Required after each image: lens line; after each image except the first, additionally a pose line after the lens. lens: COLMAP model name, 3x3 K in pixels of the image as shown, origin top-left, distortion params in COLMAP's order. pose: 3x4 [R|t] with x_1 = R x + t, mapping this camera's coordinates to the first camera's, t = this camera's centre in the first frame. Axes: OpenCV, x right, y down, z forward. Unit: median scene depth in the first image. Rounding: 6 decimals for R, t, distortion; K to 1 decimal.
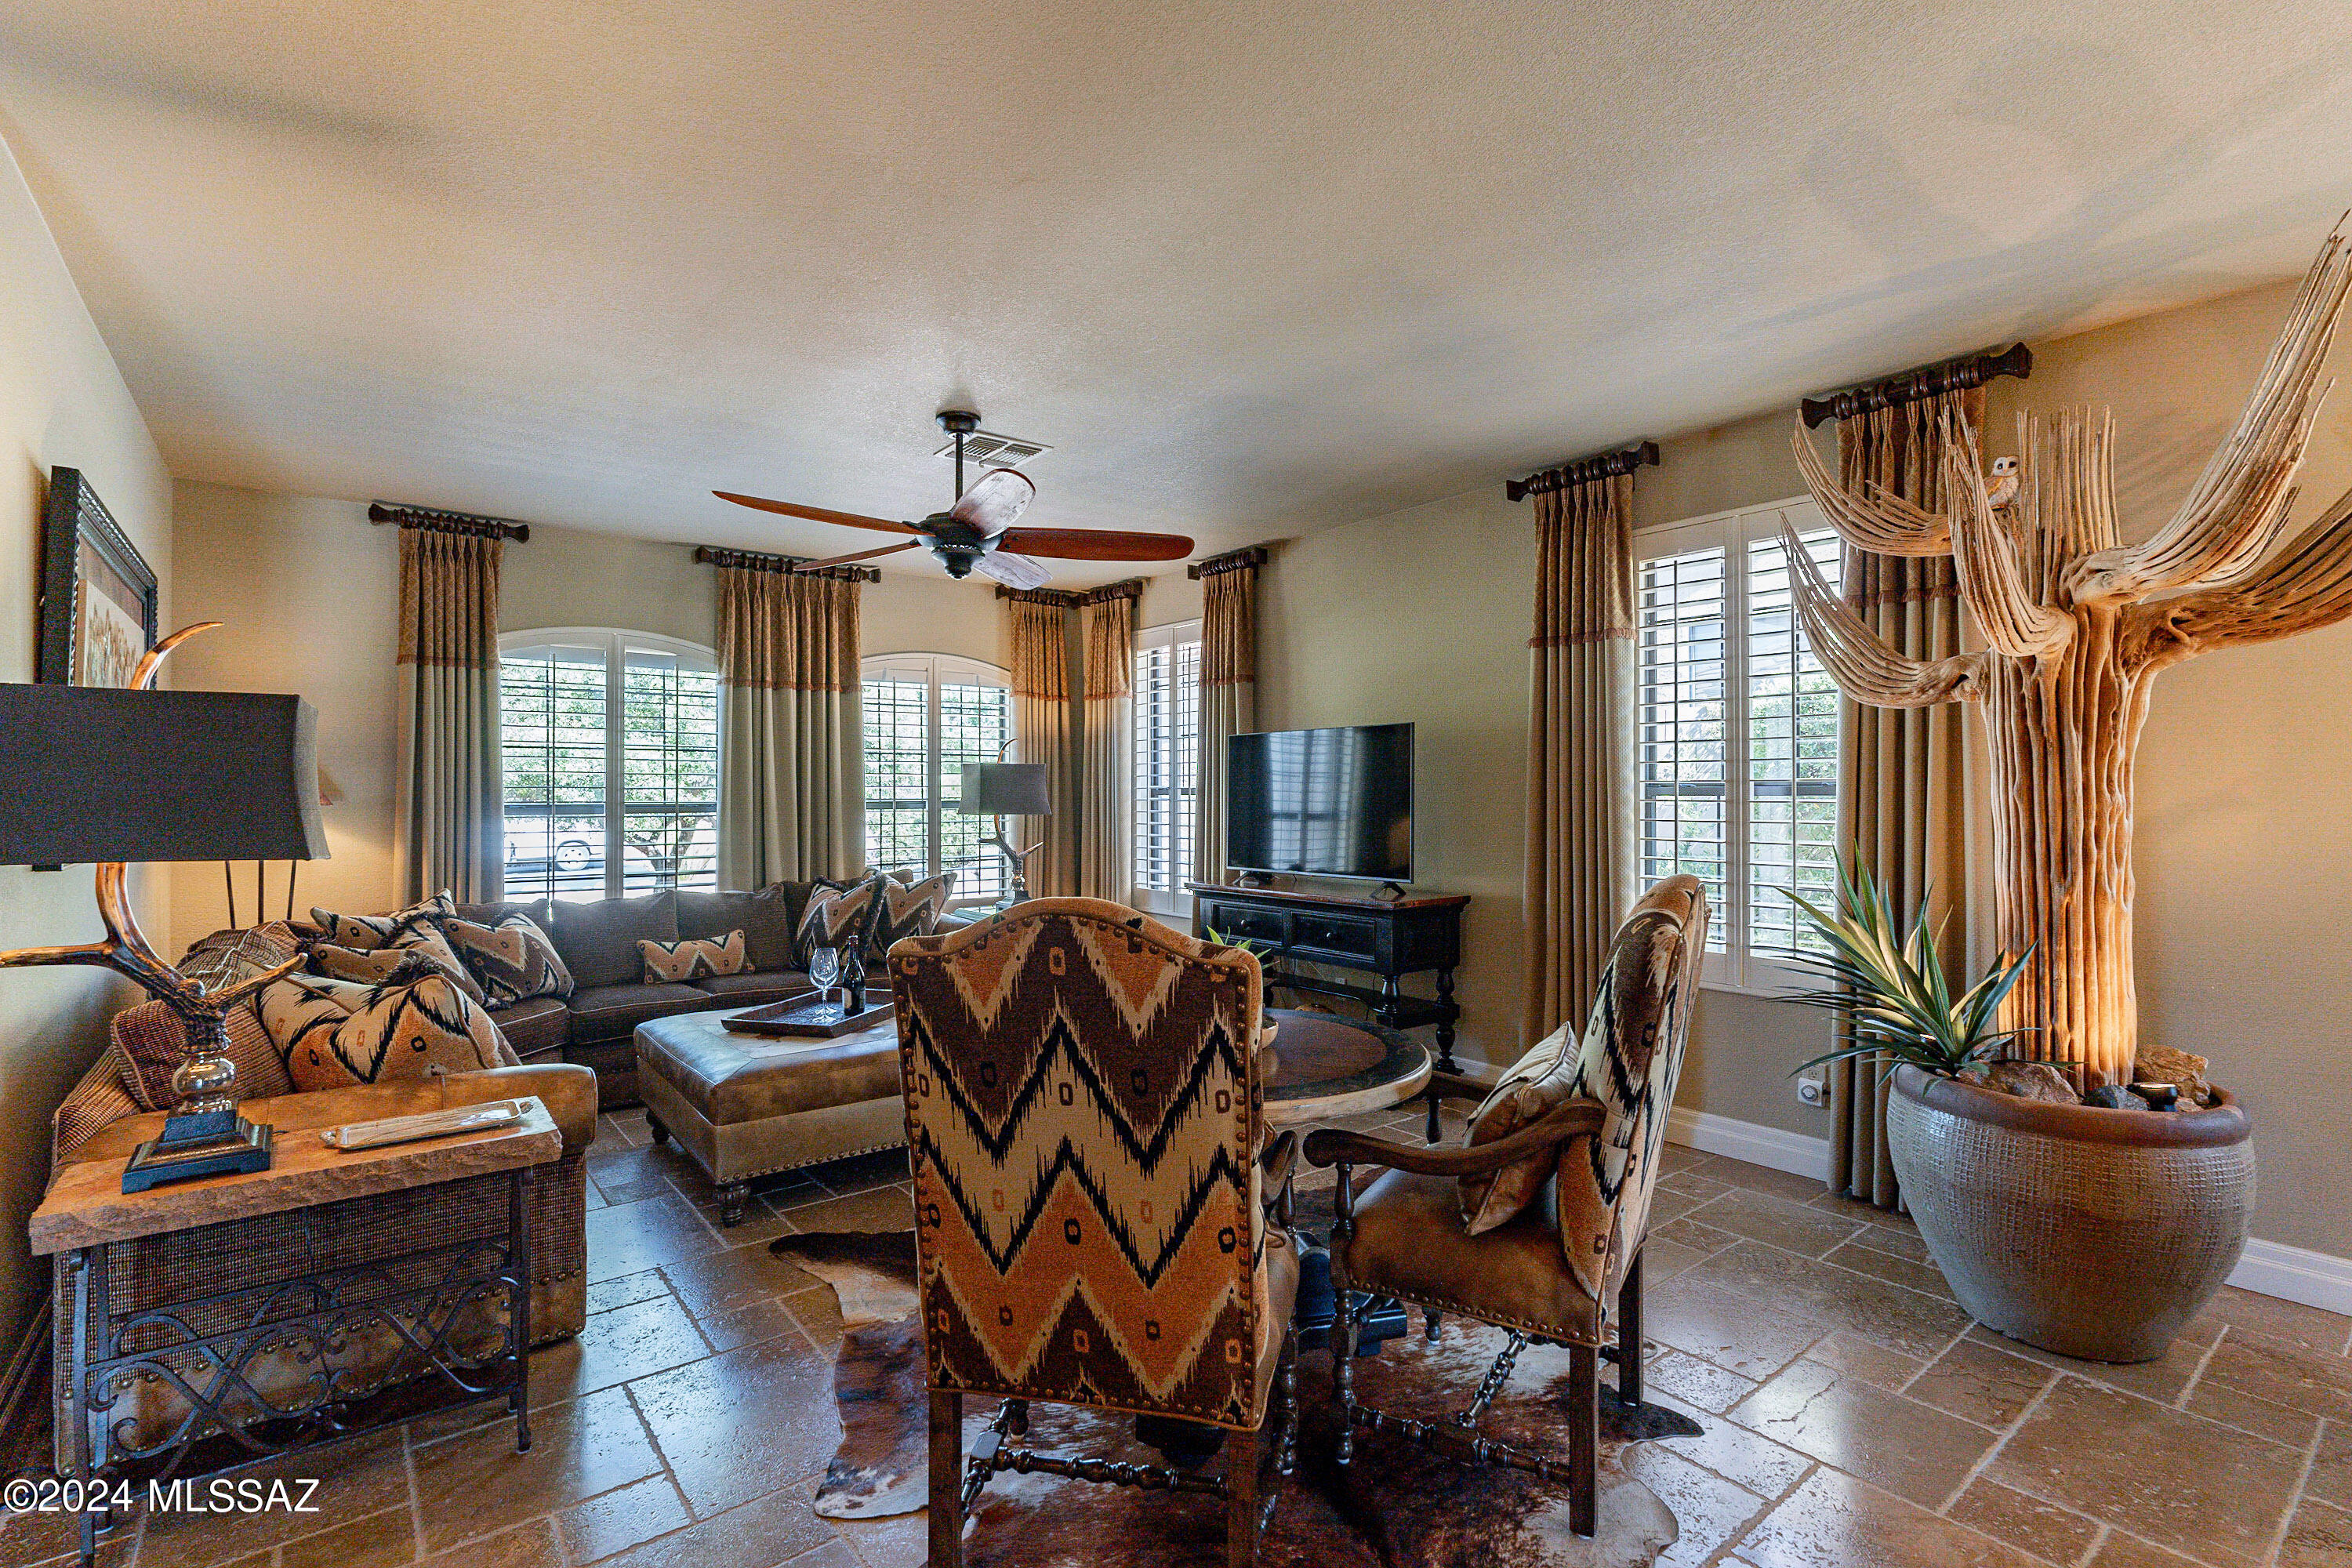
lens RADIAL K [[1119.0, 0, 1172.3], [0, 1119.0, 789.0], [0, 0, 1]] dist [0.002448, -0.001413]
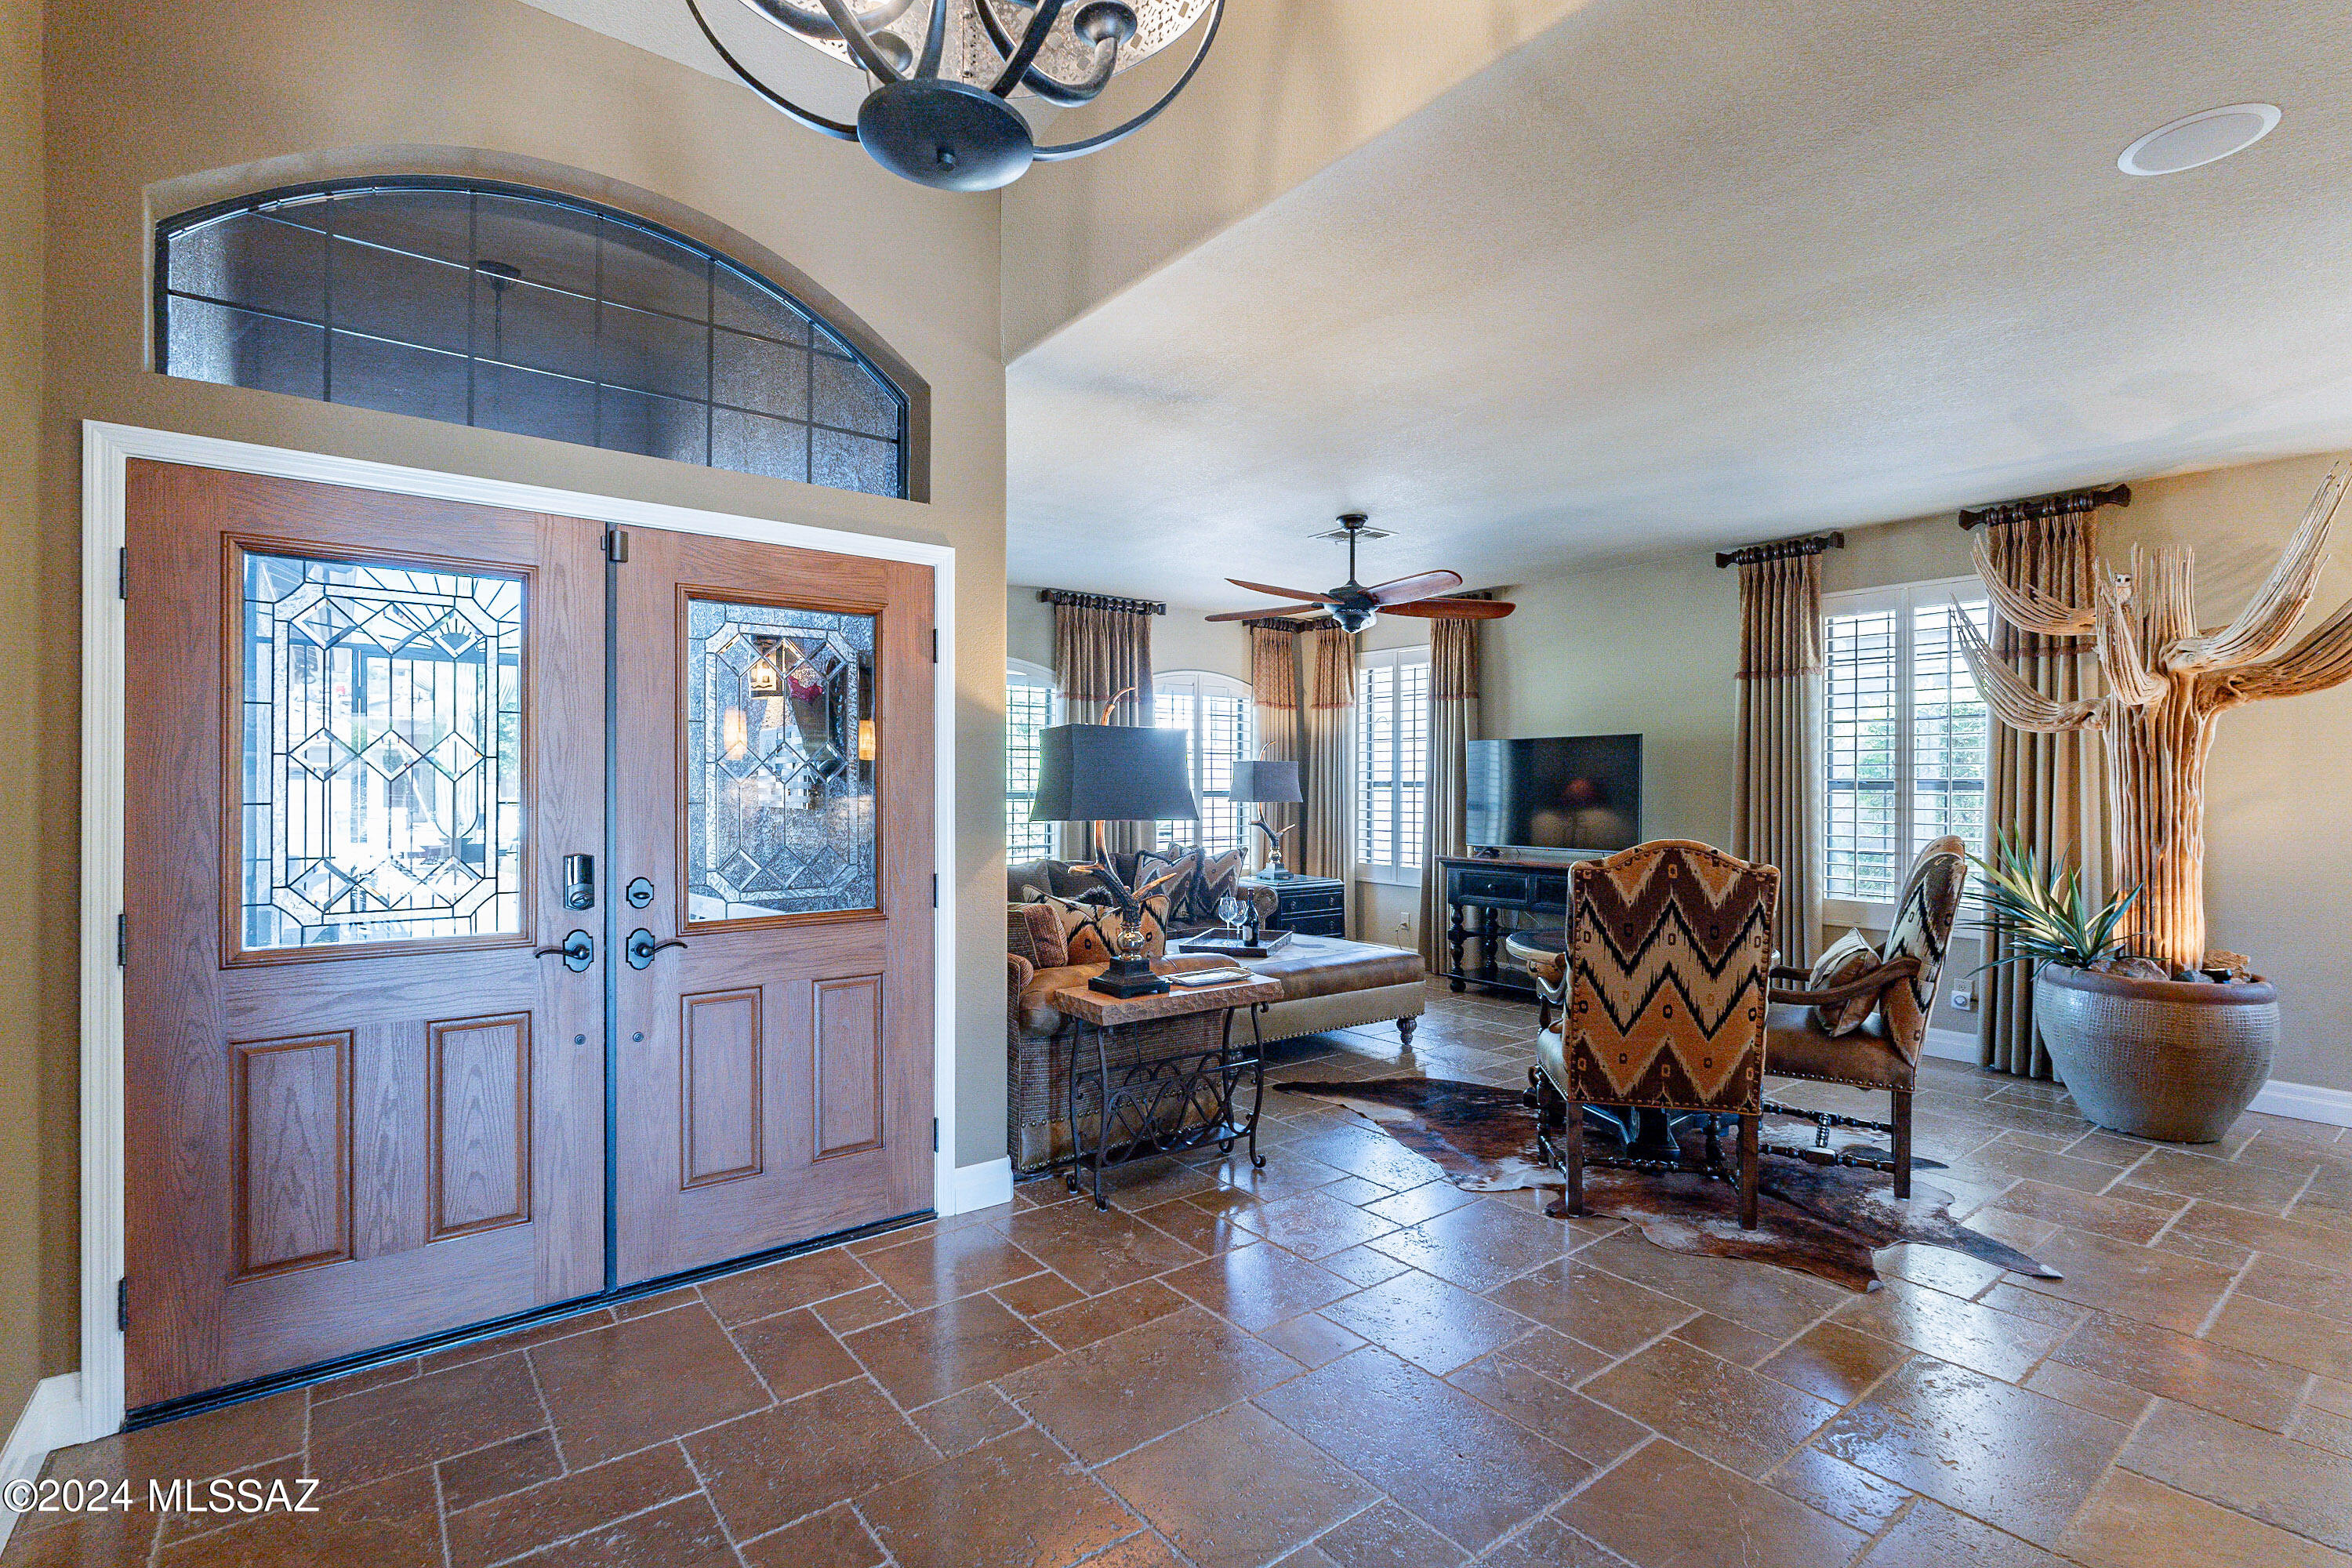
lens RADIAL K [[1119.0, 0, 1176.6], [0, 1119.0, 786.1], [0, 0, 1]] dist [0.002448, -0.001413]
pose [[0.999953, 0.005612, -0.007952, -0.553015], [-0.005575, 0.999974, 0.004569, -0.000321], [0.007977, -0.004524, 0.999958, -0.565775]]
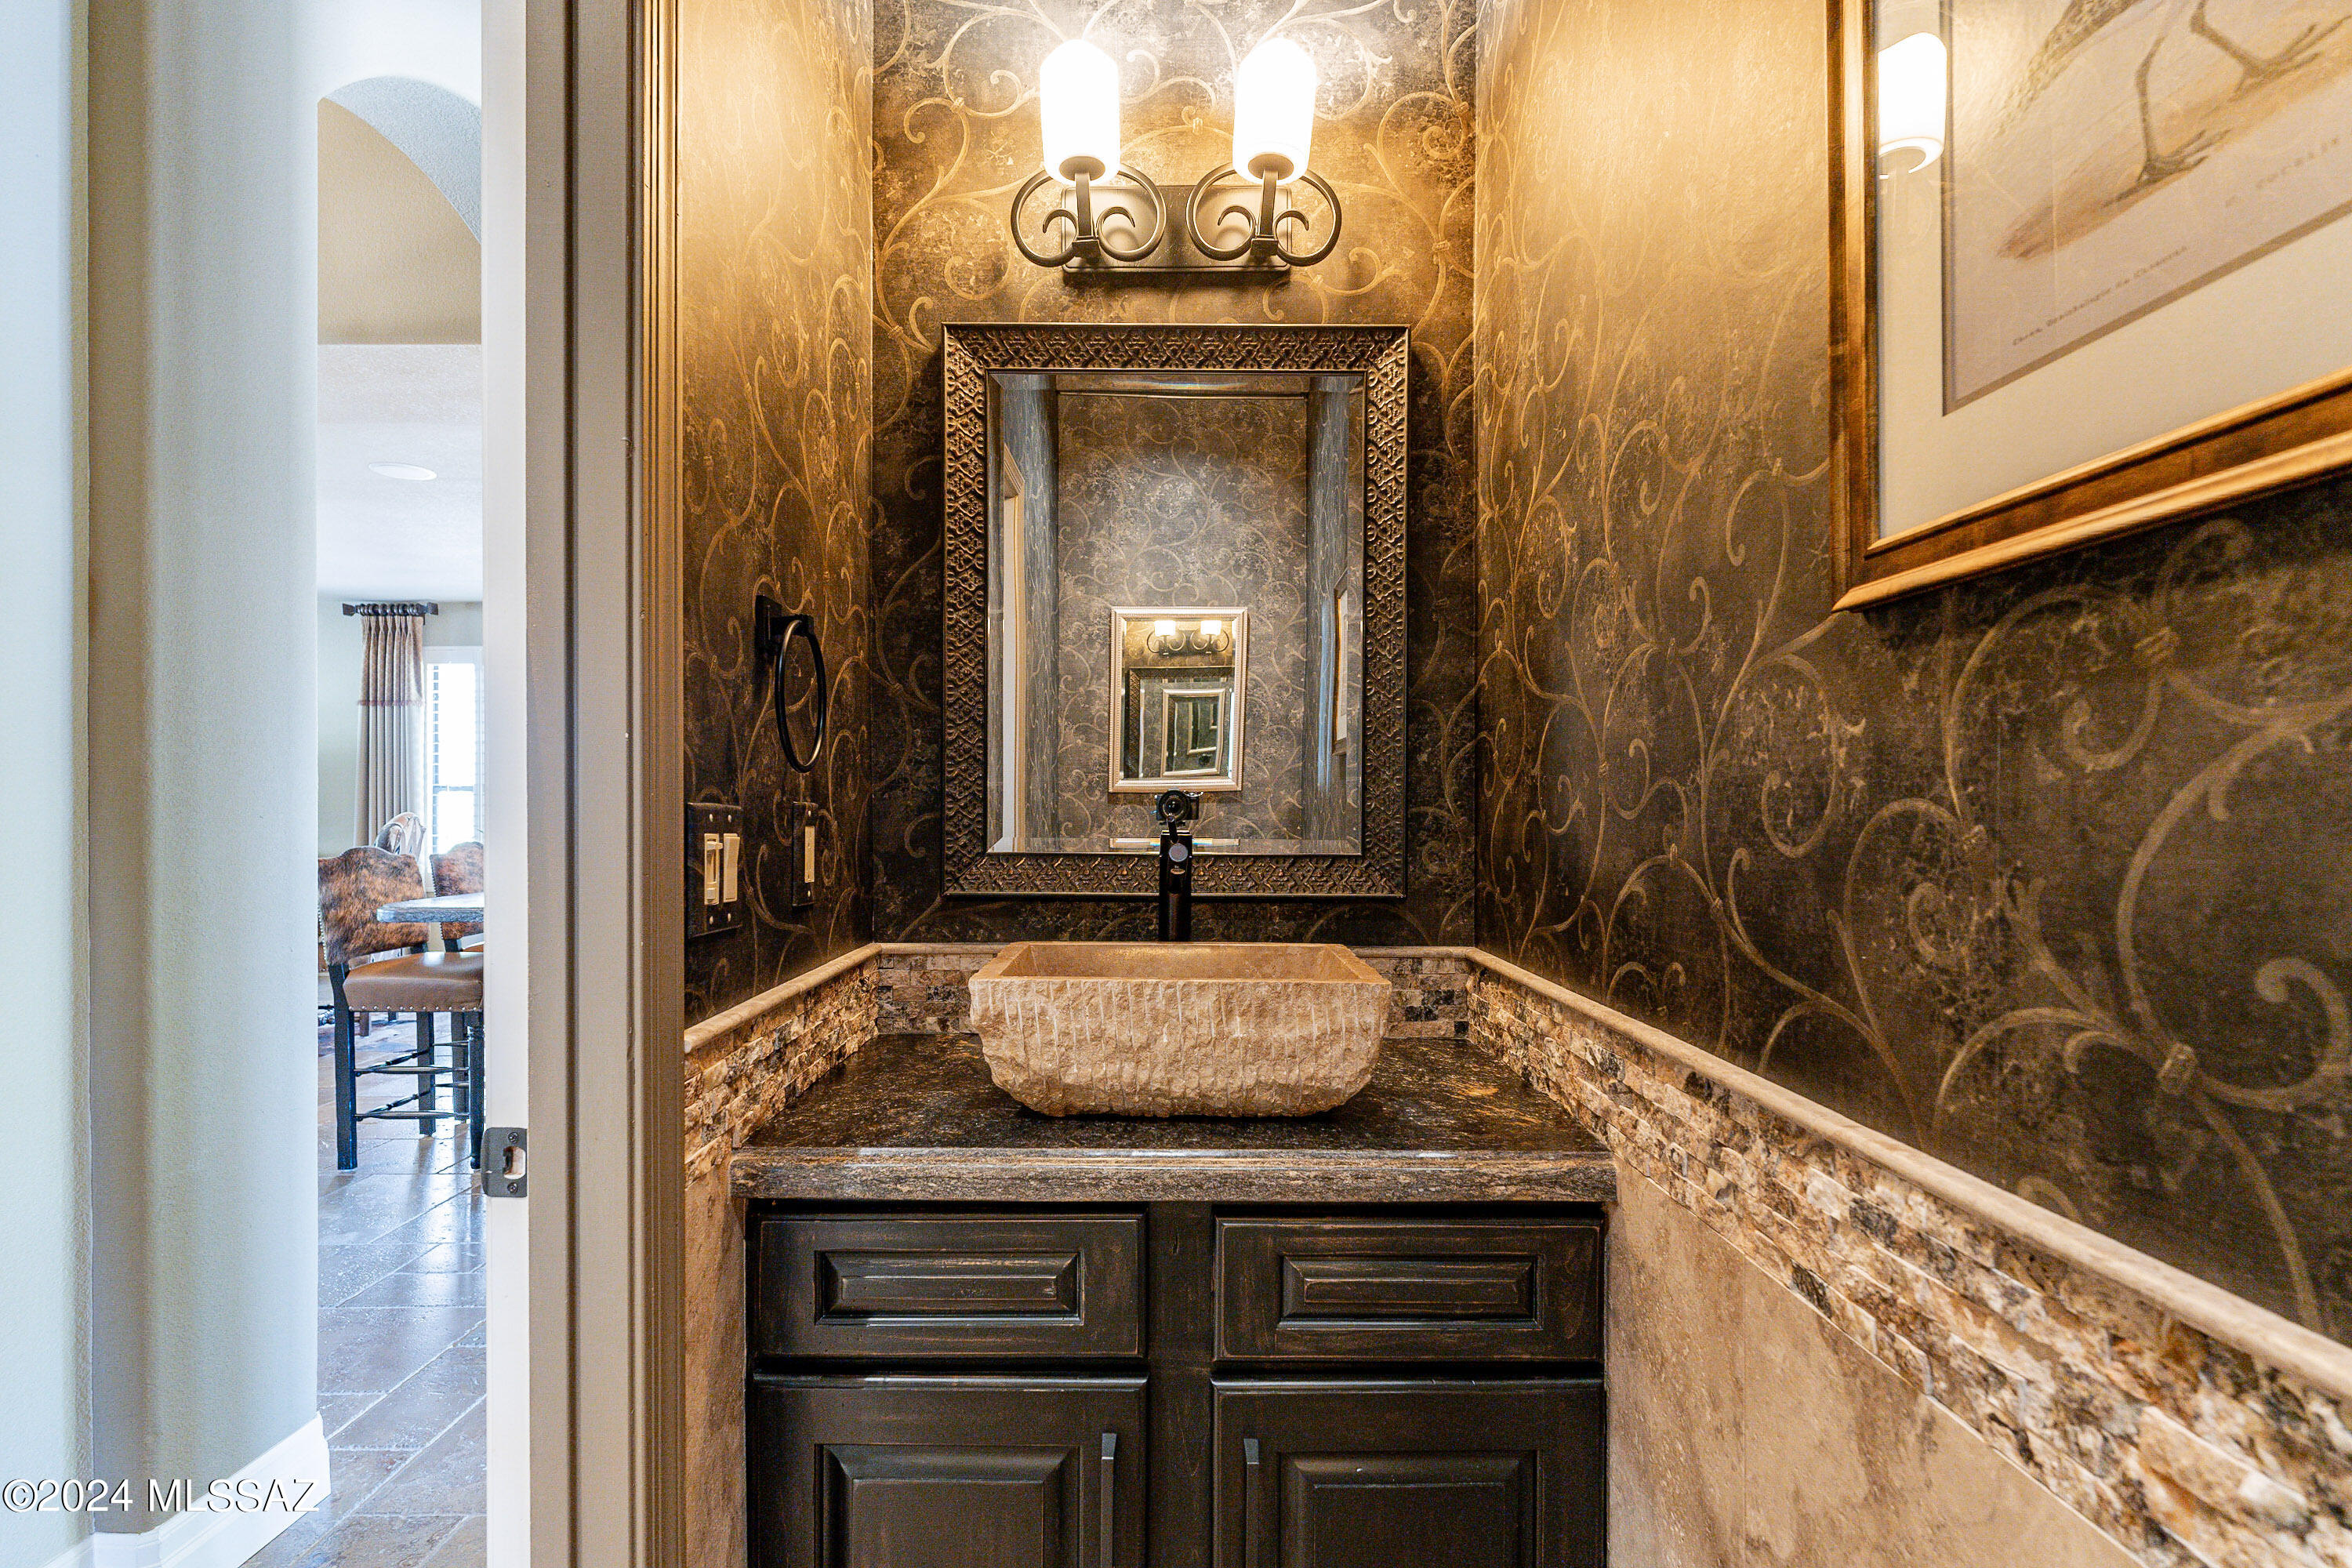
lens RADIAL K [[1119.0, 0, 1177.0], [0, 1119.0, 796.7], [0, 0, 1]] dist [0.002448, -0.001413]
pose [[0.611983, 0.000959, 0.790870, -0.438430], [-0.005846, 0.999977, 0.003312, 0.001967], [-0.790849, -0.006651, 0.611975, -1.696947]]
